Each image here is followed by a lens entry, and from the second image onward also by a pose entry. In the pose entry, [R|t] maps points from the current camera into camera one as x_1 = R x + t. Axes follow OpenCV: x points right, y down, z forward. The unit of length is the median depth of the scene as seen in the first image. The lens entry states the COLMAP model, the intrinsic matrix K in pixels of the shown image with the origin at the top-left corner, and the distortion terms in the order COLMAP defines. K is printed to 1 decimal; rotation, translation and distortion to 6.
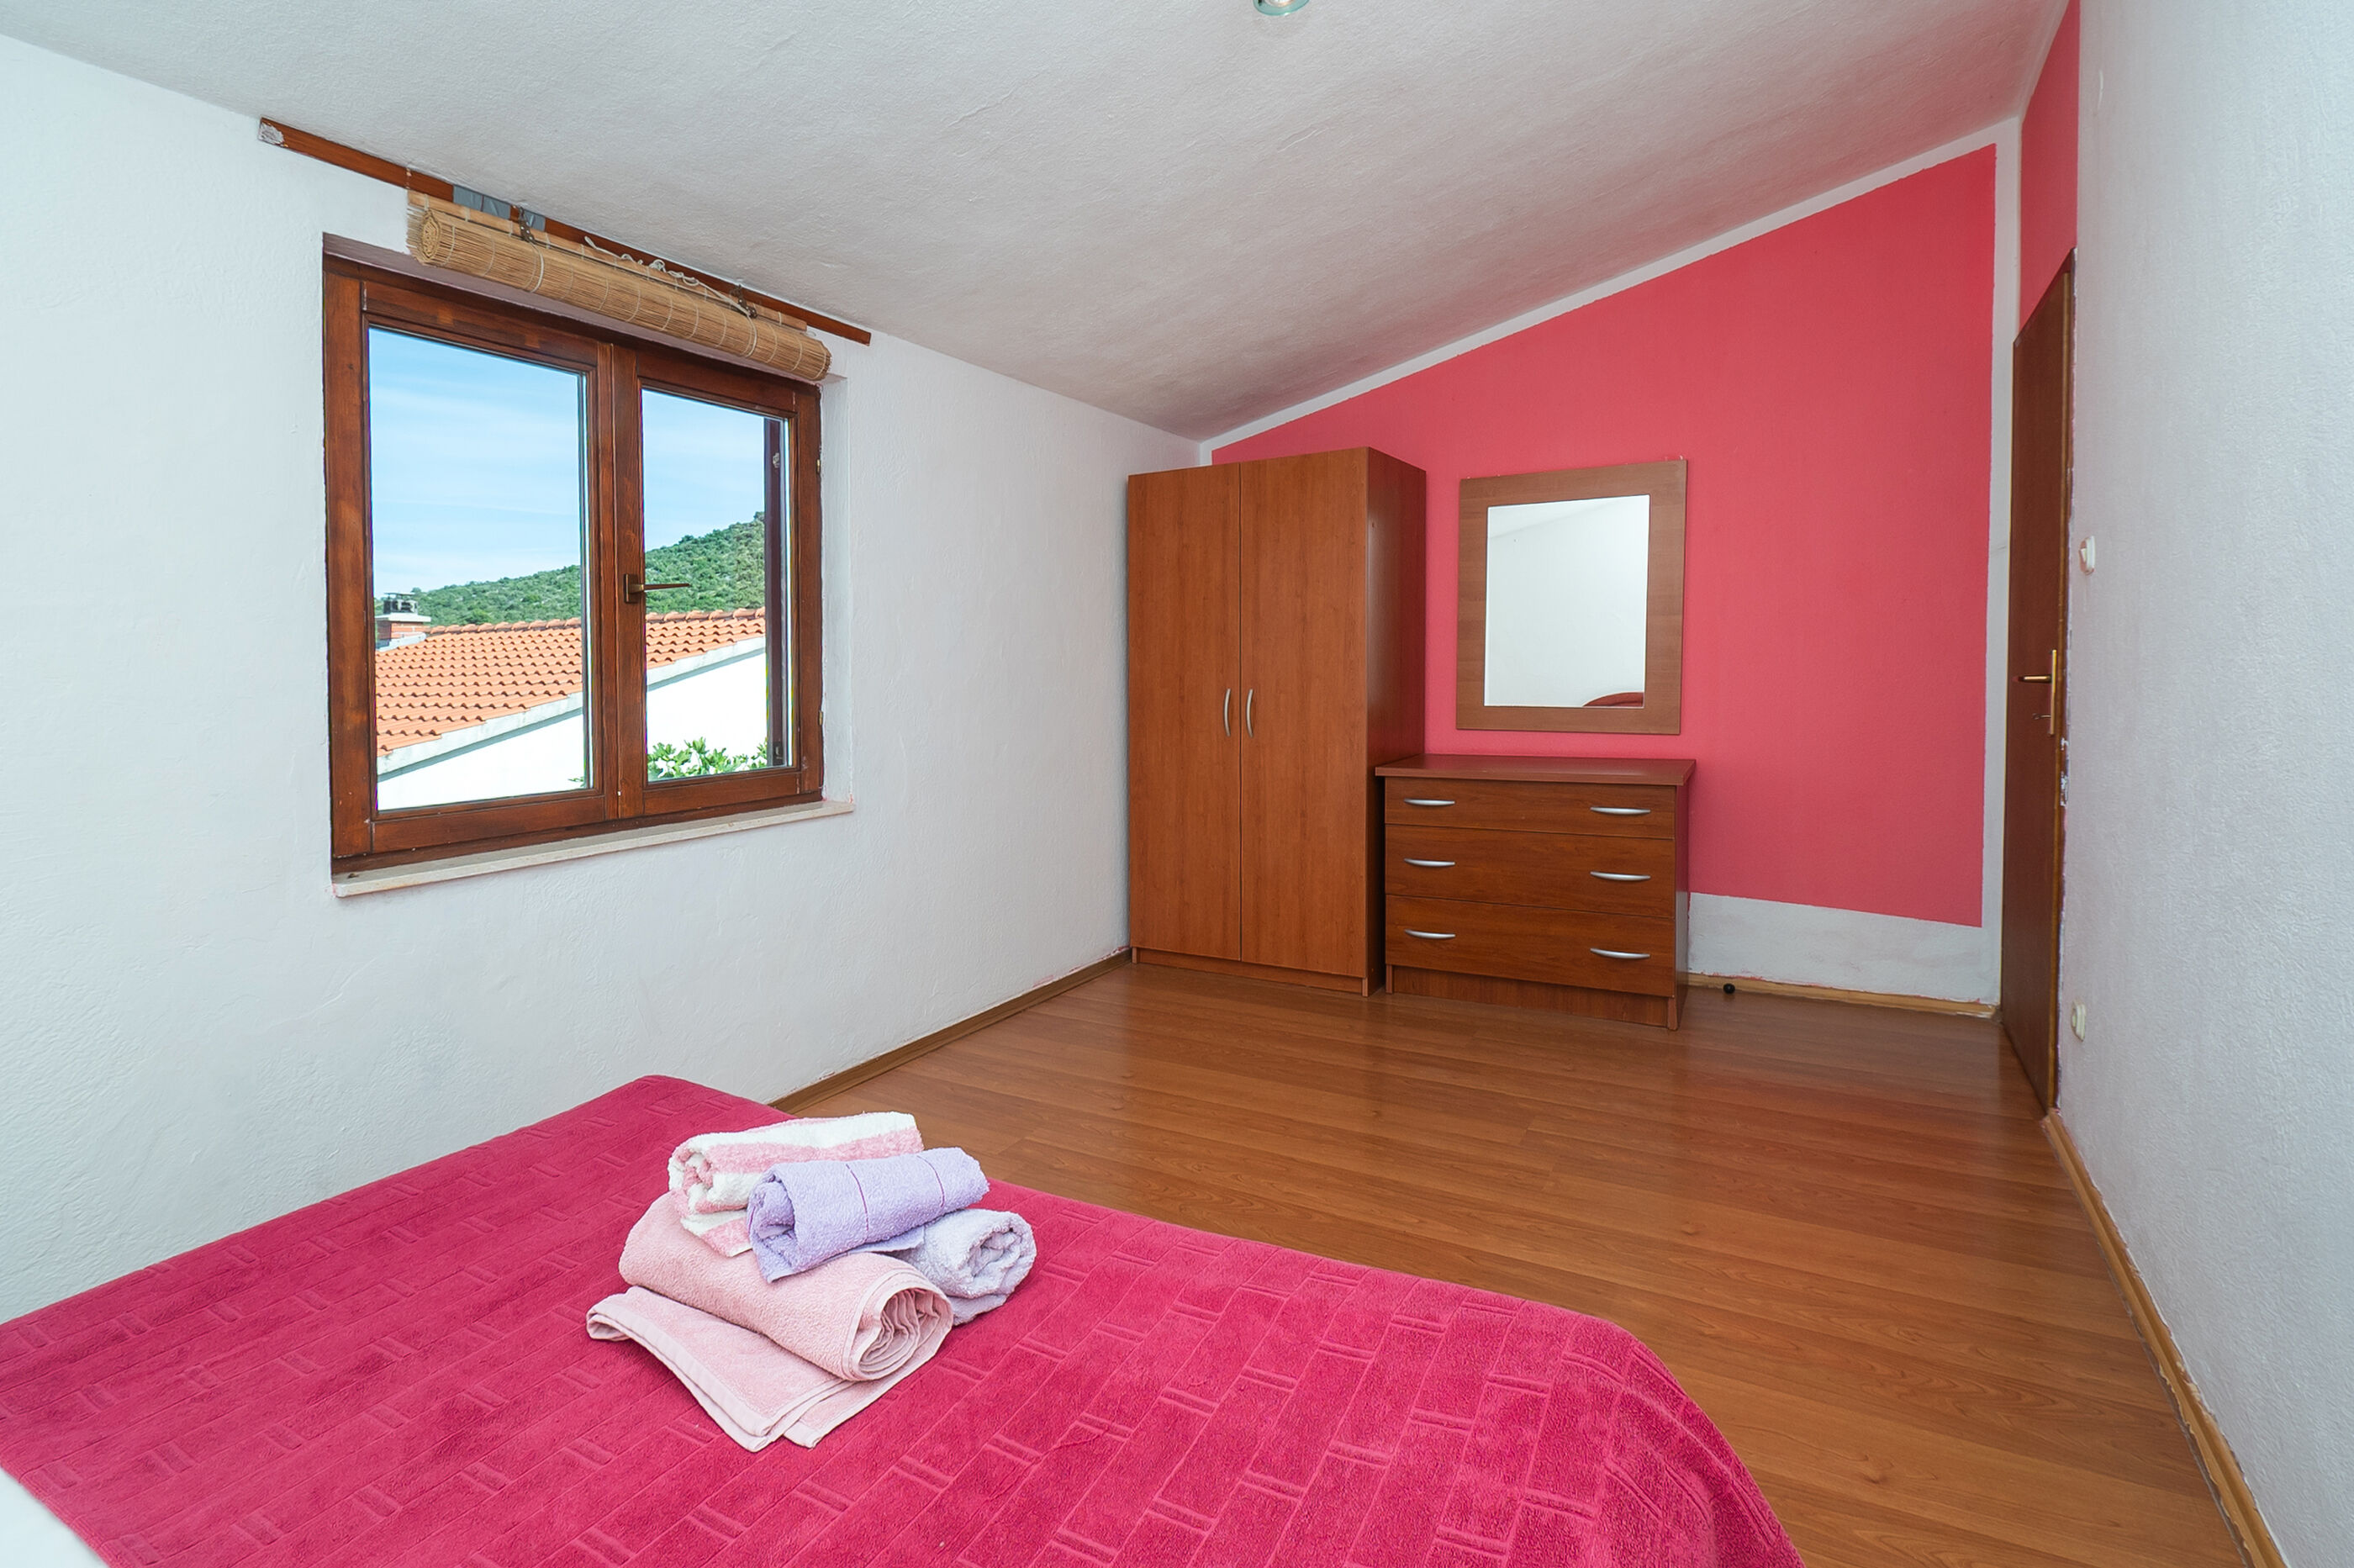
lens RADIAL K [[1078.0, 0, 1208.0], [0, 1078.0, 700.1], [0, 0, 1]] dist [-0.002711, -0.007102]
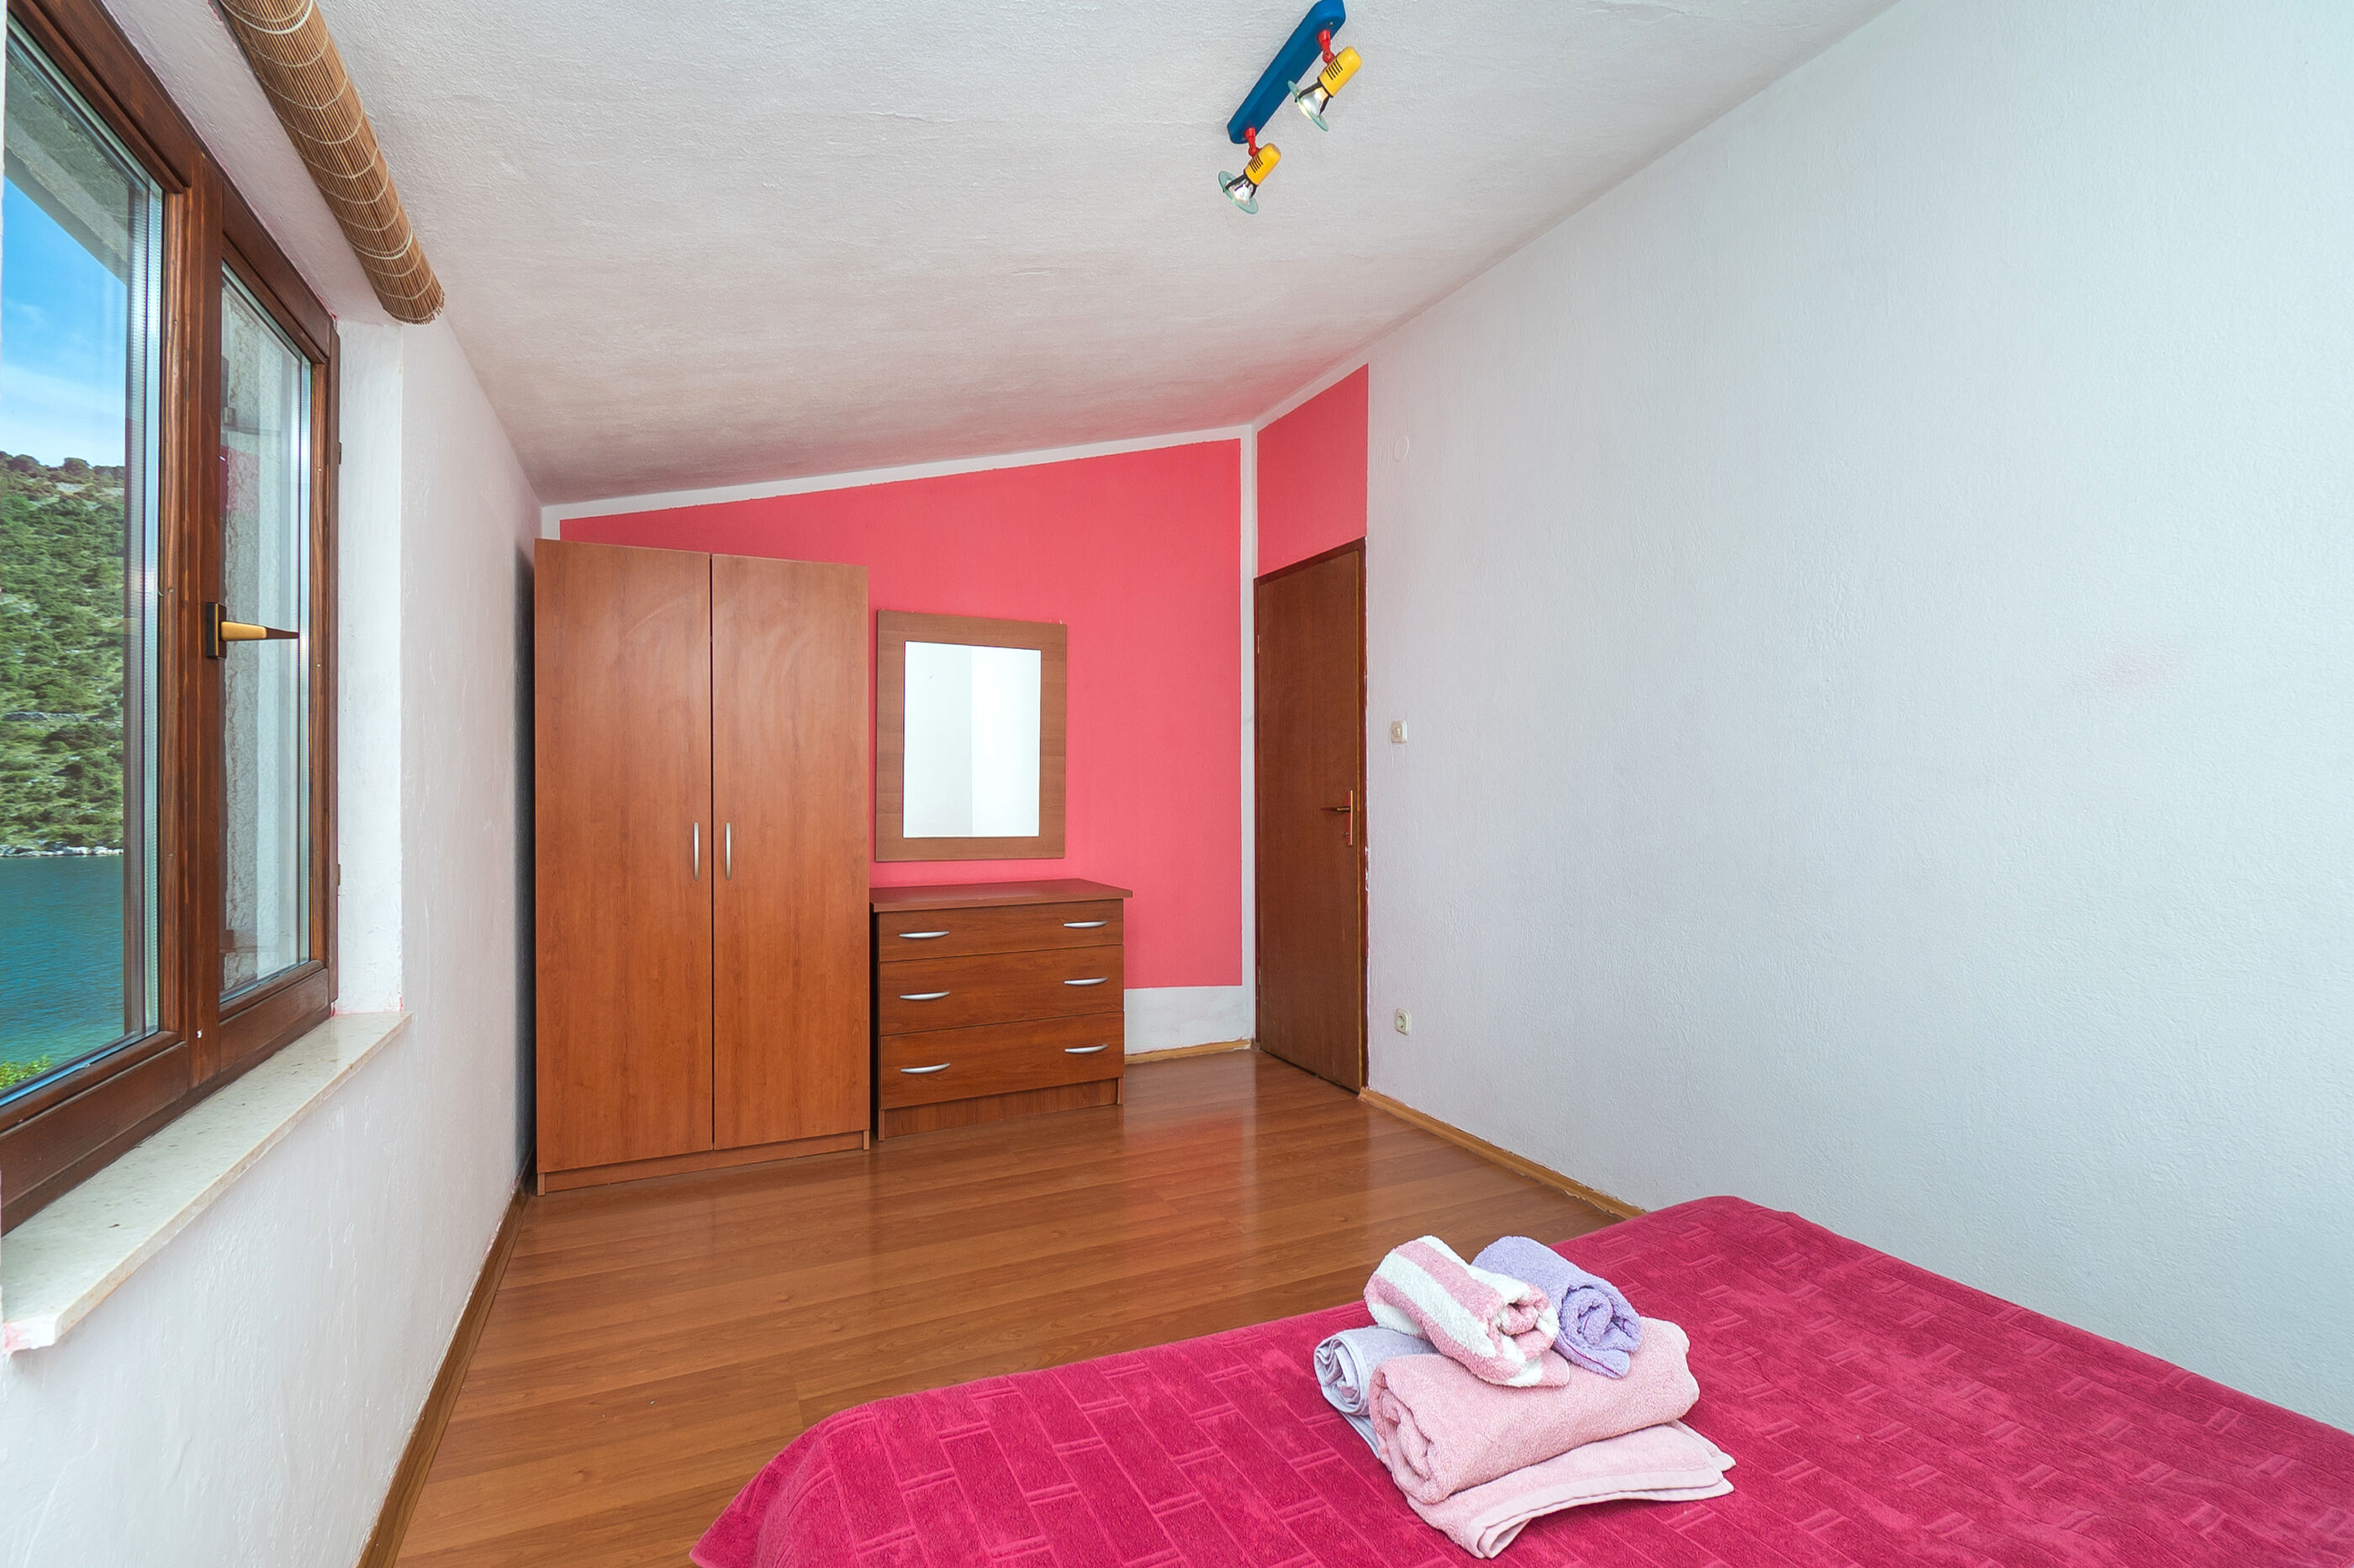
lens RADIAL K [[1078.0, 0, 1197.7], [0, 1078.0, 797.6], [0, 0, 1]] dist [-0.002711, -0.007102]
pose [[0.570505, 0.009253, 0.821242, -0.470070], [0.020707, 0.999457, -0.025646, -0.000717], [-0.821033, 0.031637, 0.570004, 0.224940]]
